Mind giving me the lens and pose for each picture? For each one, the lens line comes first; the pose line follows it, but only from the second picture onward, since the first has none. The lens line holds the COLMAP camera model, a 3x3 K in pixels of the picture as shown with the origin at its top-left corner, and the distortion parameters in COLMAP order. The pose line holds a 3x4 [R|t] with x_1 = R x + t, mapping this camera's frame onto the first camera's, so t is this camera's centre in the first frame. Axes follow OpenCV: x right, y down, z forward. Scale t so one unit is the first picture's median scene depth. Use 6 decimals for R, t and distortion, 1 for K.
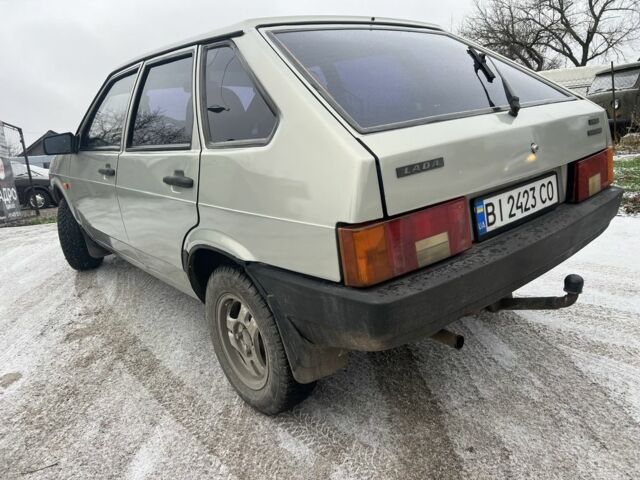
lens RADIAL K [[485.0, 0, 323.5], [0, 485.0, 239.9], [0, 0, 1]] dist [0.053757, -0.050779]
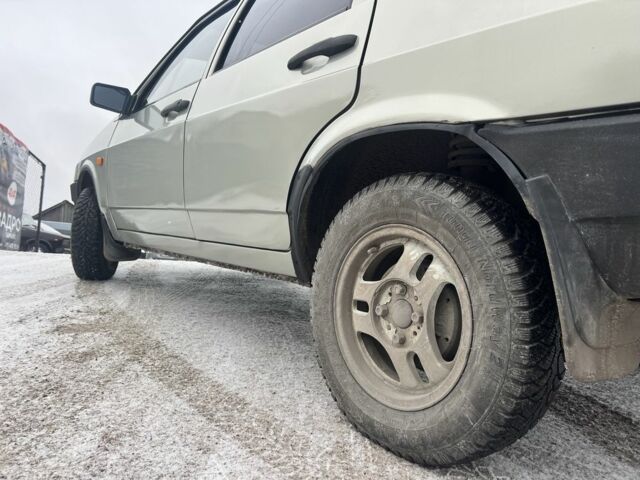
lens RADIAL K [[485.0, 0, 321.3], [0, 485.0, 237.7], [0, 0, 1]] dist [0.053757, -0.050779]
pose [[0.988075, 0.153628, -0.010314, -0.206173], [-0.151479, 0.957871, -0.244001, 0.217539], [-0.027606, 0.242653, 0.969720, 0.359355]]
